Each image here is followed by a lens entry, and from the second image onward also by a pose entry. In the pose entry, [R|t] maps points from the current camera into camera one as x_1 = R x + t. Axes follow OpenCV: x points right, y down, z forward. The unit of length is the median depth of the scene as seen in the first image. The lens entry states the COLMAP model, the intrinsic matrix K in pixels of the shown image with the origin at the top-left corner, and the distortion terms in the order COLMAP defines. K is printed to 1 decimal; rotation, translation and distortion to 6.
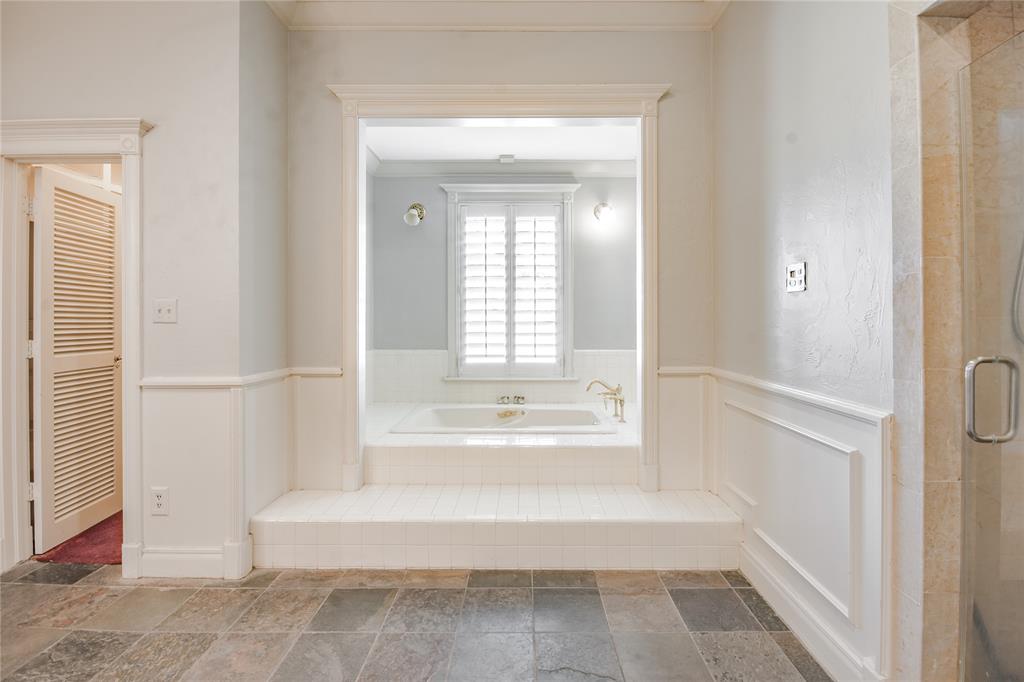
lens RADIAL K [[462.3, 0, 514.4], [0, 462.3, 317.0], [0, 0, 1]] dist [0.000229, 0.000007]
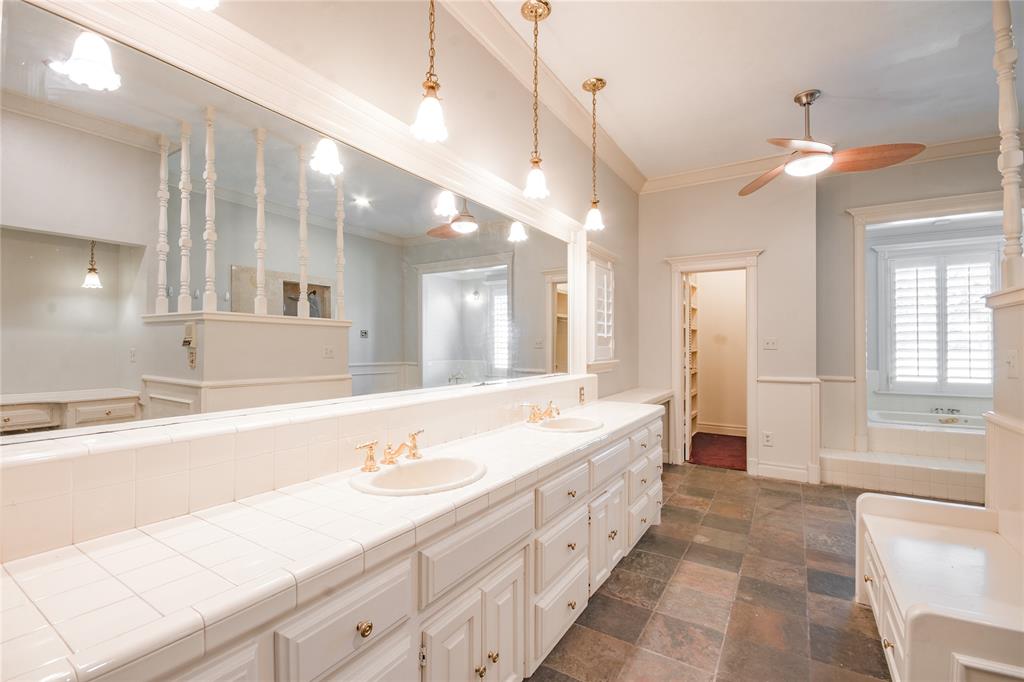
lens RADIAL K [[452.7, 0, 512.0], [0, 452.7, 341.0], [0, 0, 1]] dist [-0.001280, -0.000579]
pose [[0.855814, -0.001891, -0.517281, -0.374903], [0.000020, 0.999993, -0.003622, -0.008703], [0.517284, 0.003089, 0.855808, -0.660404]]
